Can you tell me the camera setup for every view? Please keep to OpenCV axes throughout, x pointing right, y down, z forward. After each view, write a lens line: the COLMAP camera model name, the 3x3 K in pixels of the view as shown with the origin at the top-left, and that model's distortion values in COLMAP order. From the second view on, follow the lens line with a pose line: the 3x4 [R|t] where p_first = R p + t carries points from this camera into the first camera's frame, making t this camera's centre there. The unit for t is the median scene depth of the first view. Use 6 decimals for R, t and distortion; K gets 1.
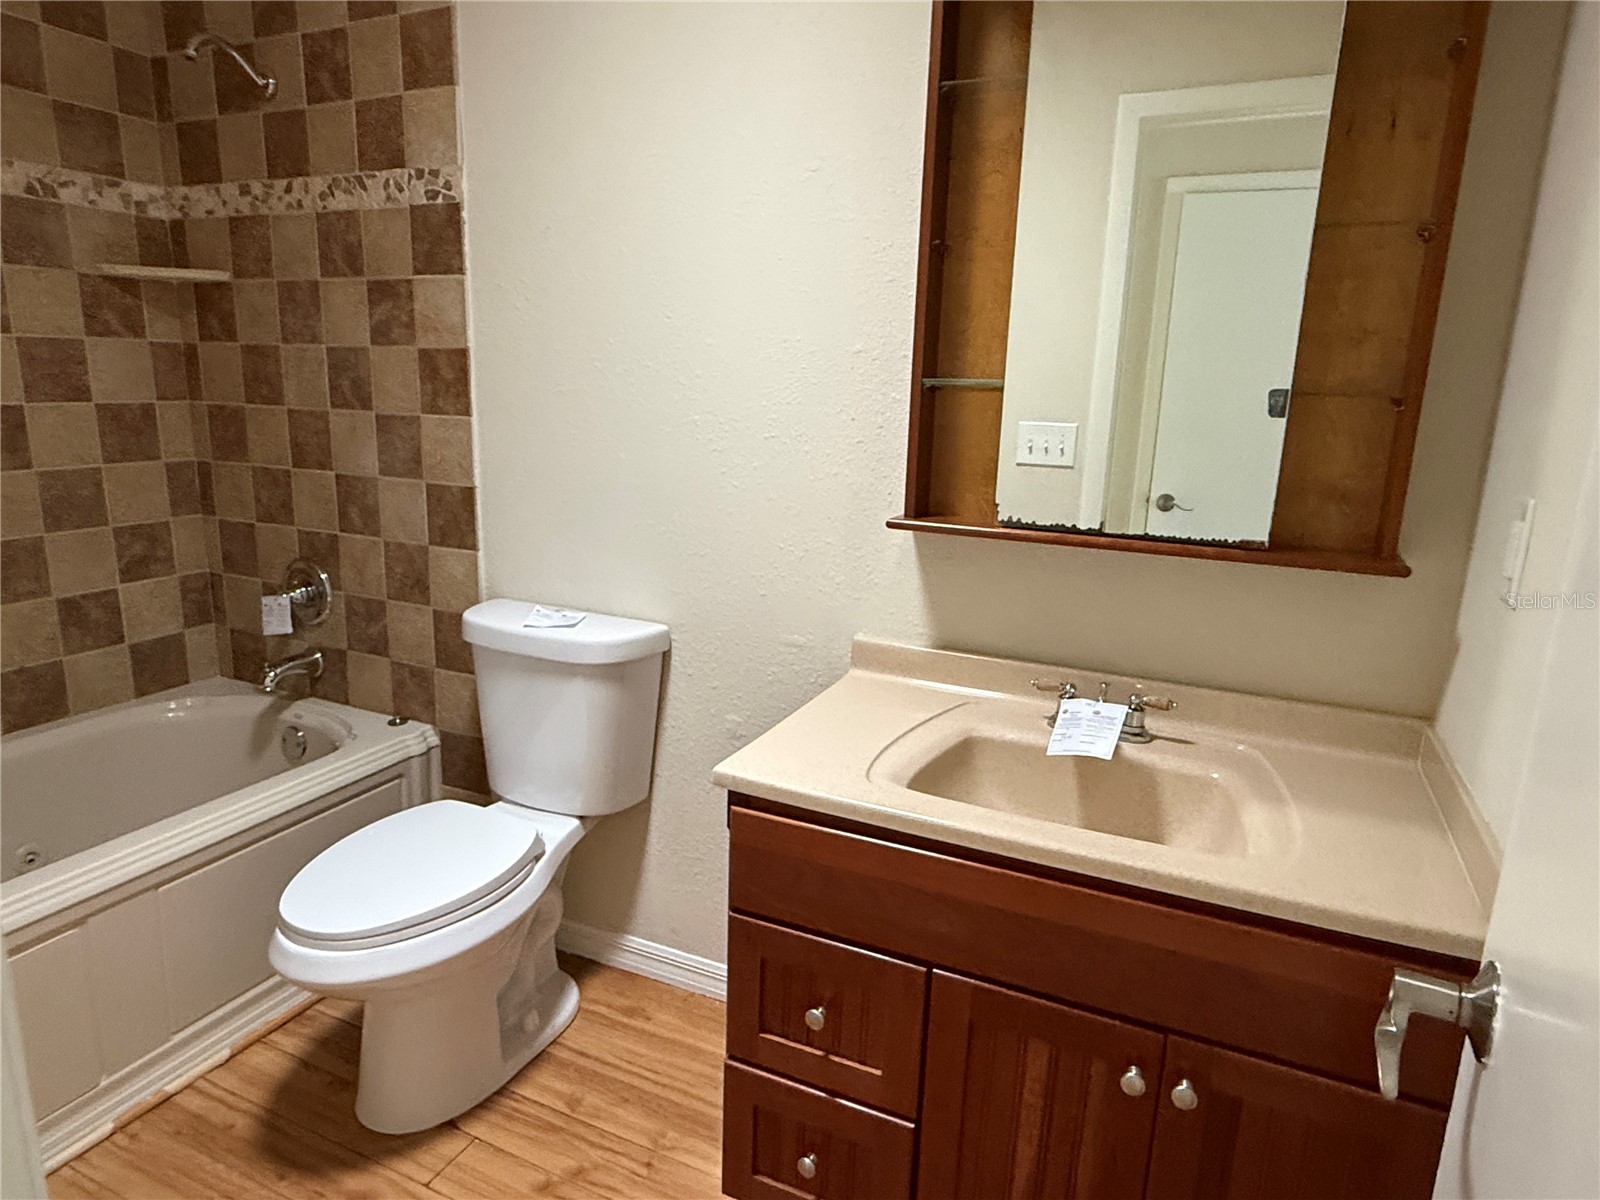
lens RADIAL K [[967.6, 0, 800.0], [0, 967.6, 600.0], [0, 0, 1]] dist [-0.016095, 0.005190]
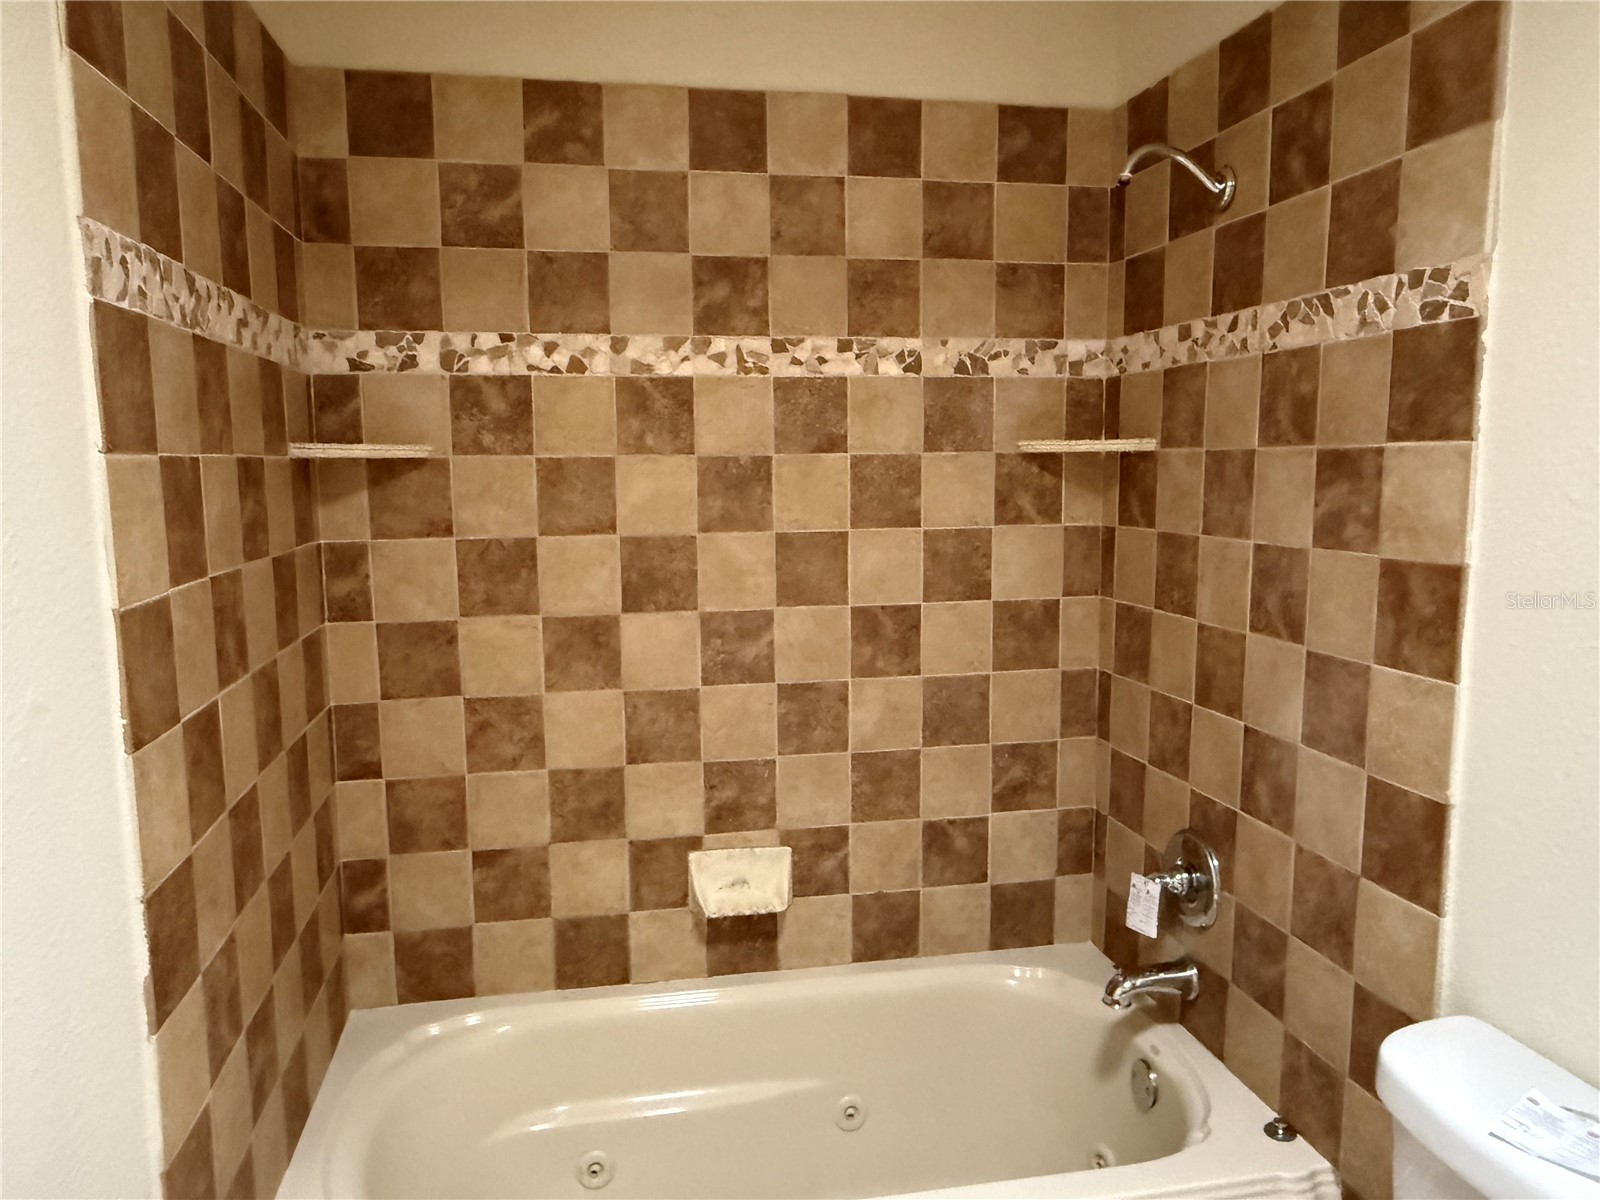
lens RADIAL K [[1099.2, 0, 800.0], [0, 1099.2, 600.0], [0, 0, 1]] dist [0.002041, -0.000682]
pose [[0.580584, 0.067430, -0.811403, -0.043219], [-0.159607, 0.986655, -0.032209, -0.147725], [0.798403, 0.148205, 0.583599, 0.294899]]
